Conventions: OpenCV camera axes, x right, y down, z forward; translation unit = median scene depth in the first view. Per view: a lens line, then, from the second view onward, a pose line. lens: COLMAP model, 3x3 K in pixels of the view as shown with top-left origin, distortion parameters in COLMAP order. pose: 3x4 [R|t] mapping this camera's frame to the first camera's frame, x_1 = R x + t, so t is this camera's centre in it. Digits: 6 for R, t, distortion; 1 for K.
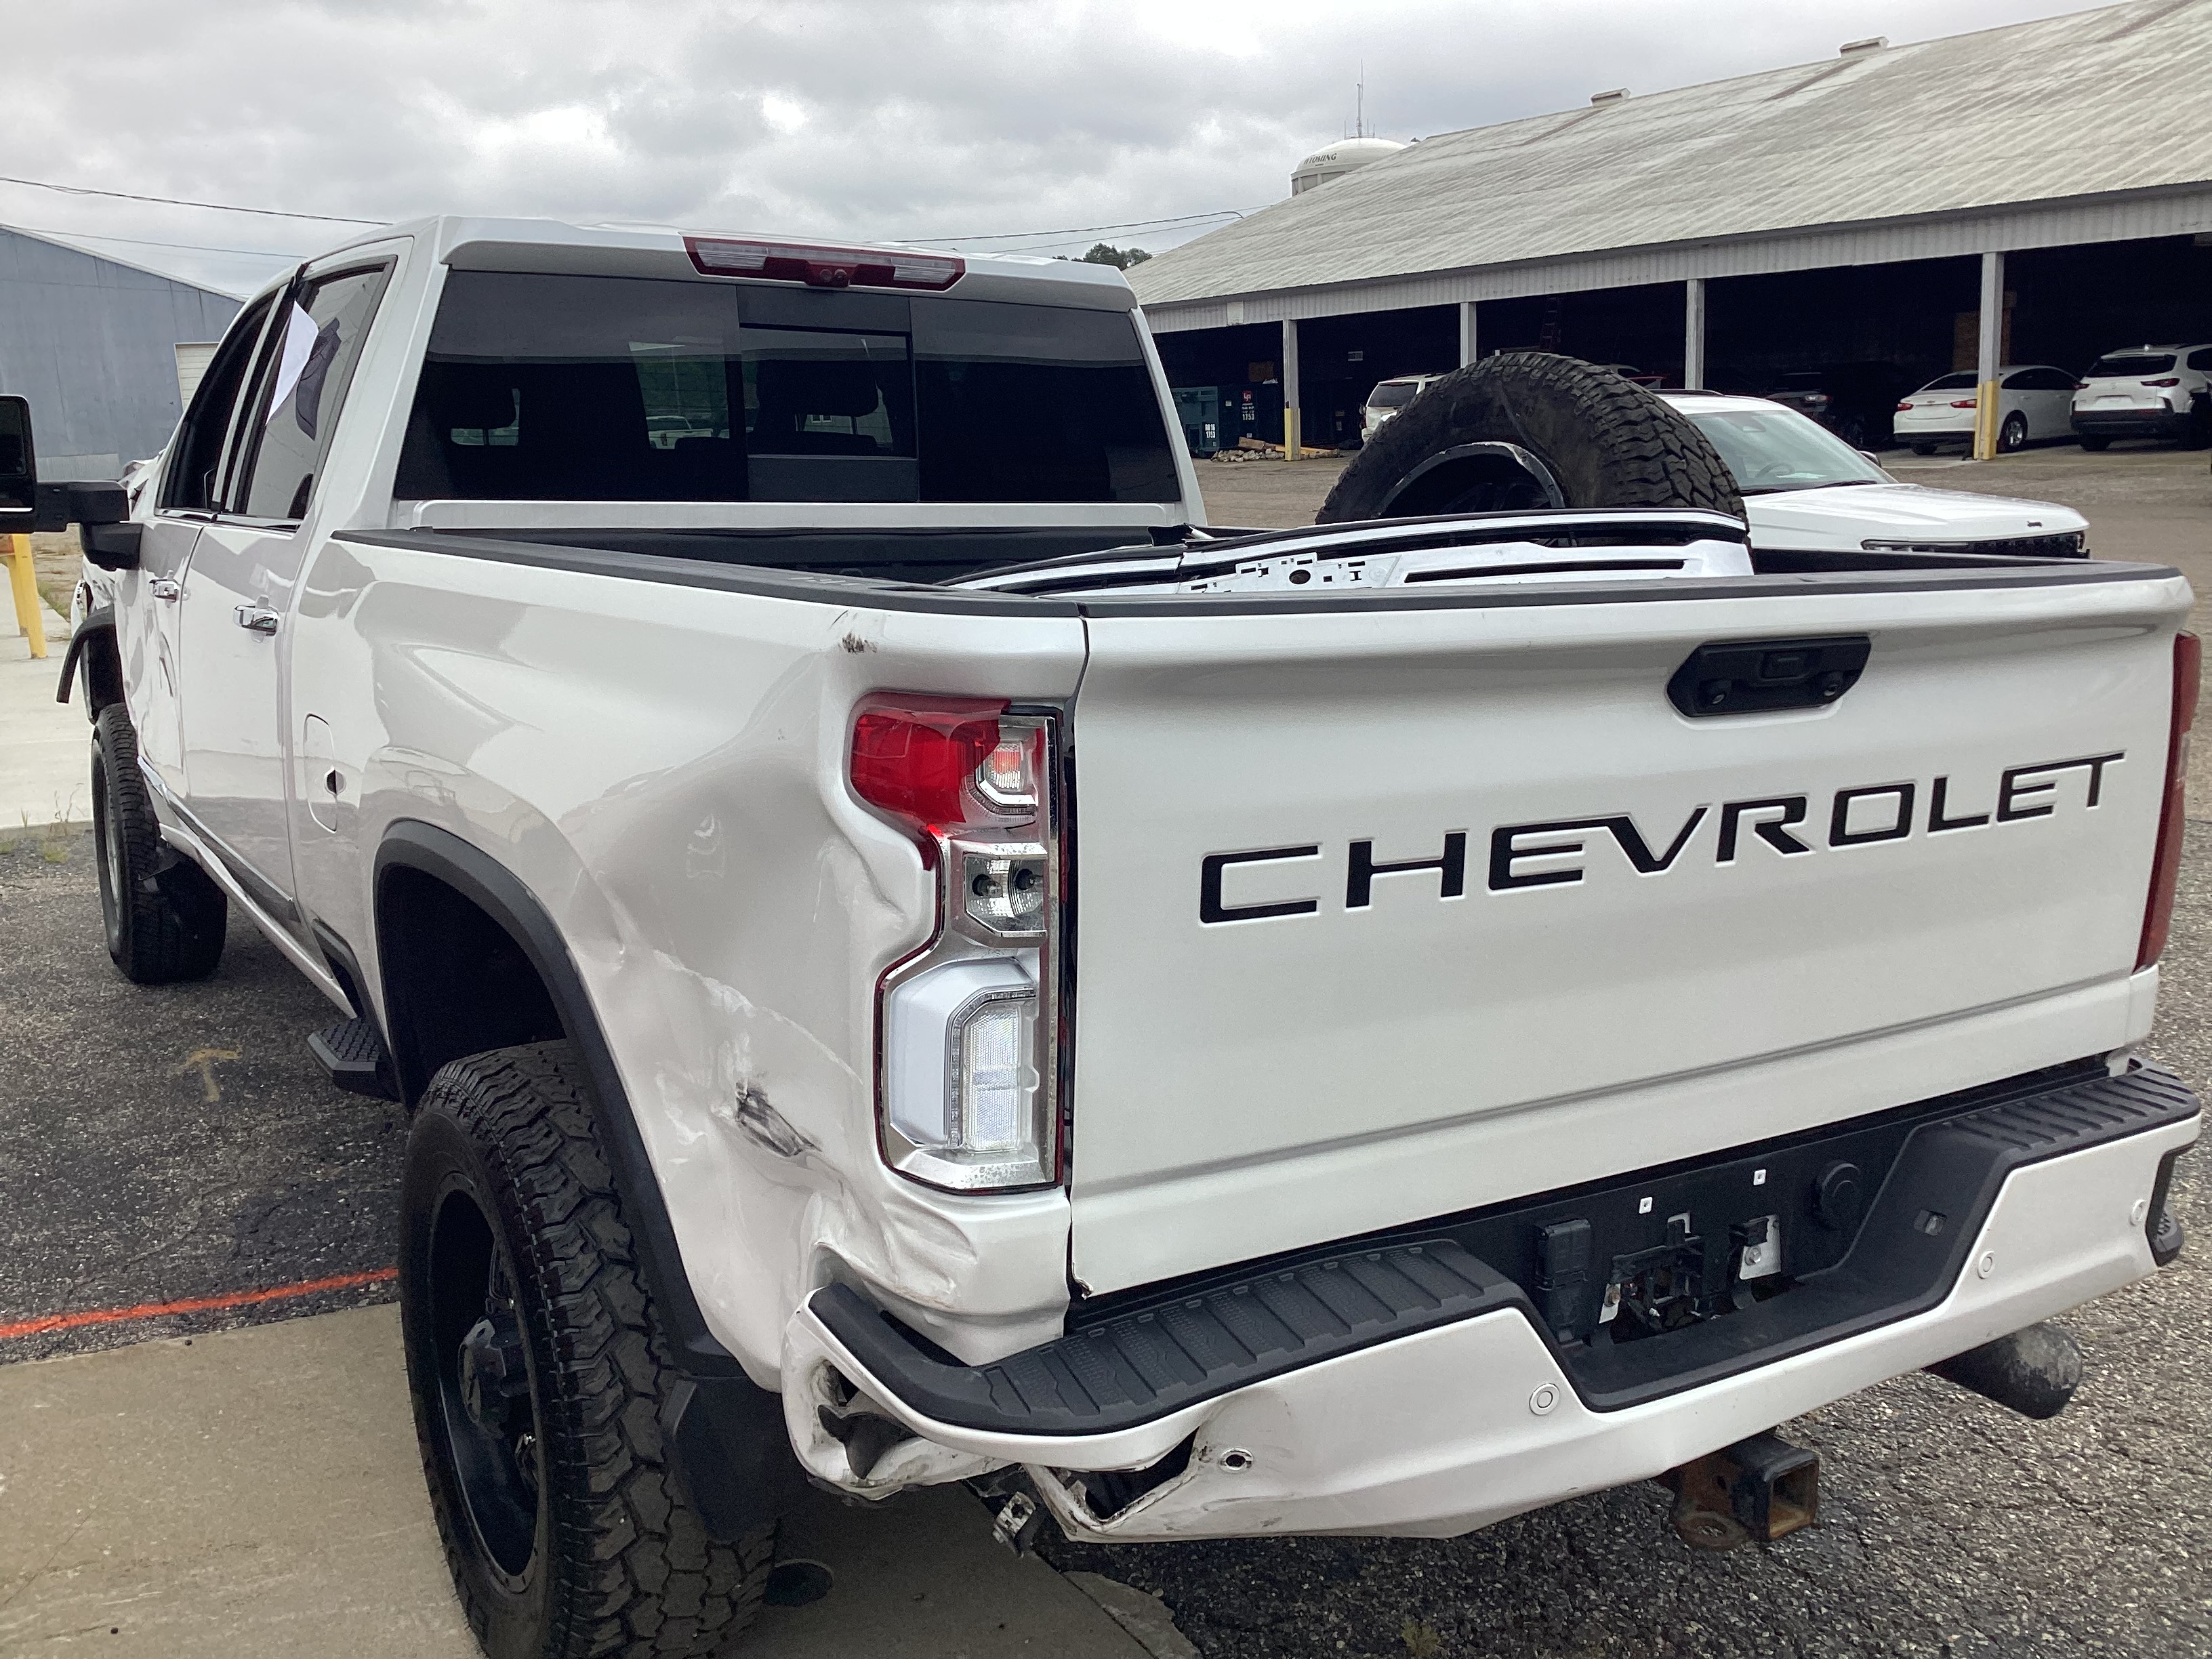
lens RADIAL K [[2032.7, 0, 1112.1], [0, 2032.7, 830.0], [0, 0, 1]] dist [0.005736, 0.000000]
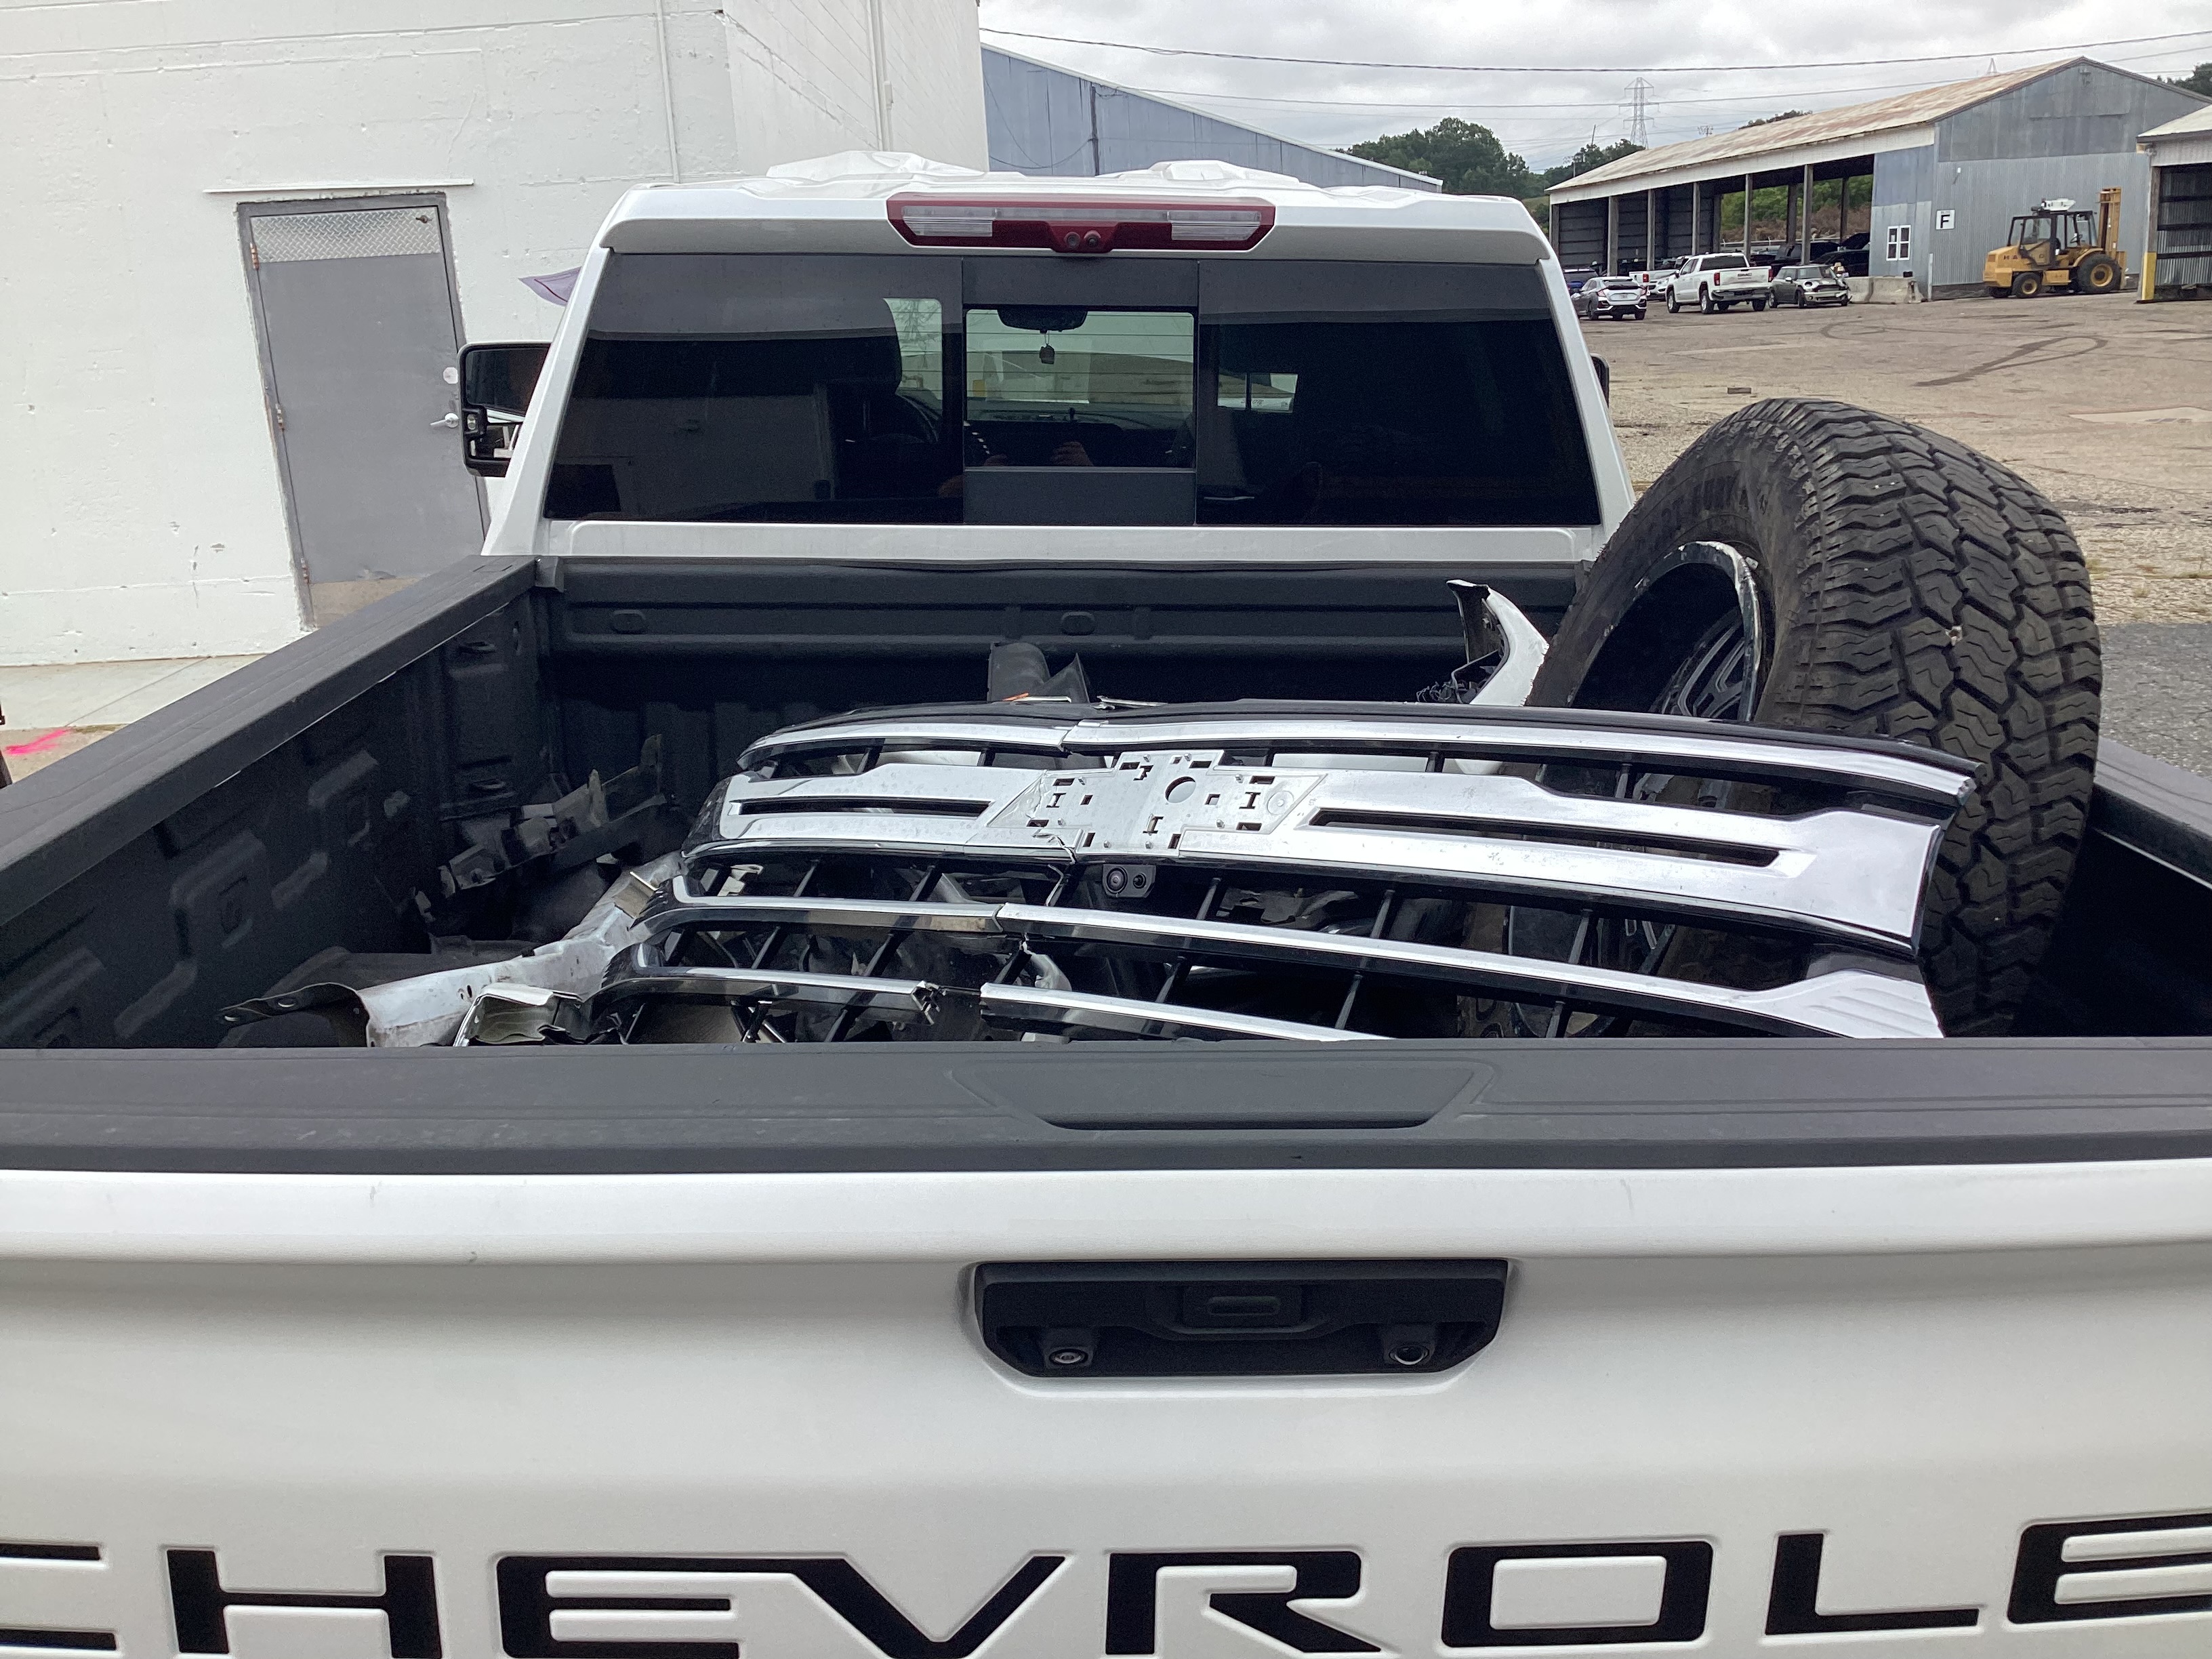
lens RADIAL K [[2032.7, 0, 1105.8], [0, 2032.7, 828.7], [0, 0, 1]] dist [0.005736, 0.000000]
pose [[0.872091, 0.125589, -0.472953, 0.495963], [-0.089687, 0.991155, 0.097818, -0.227853], [0.481054, -0.042889, 0.875641, 0.558948]]
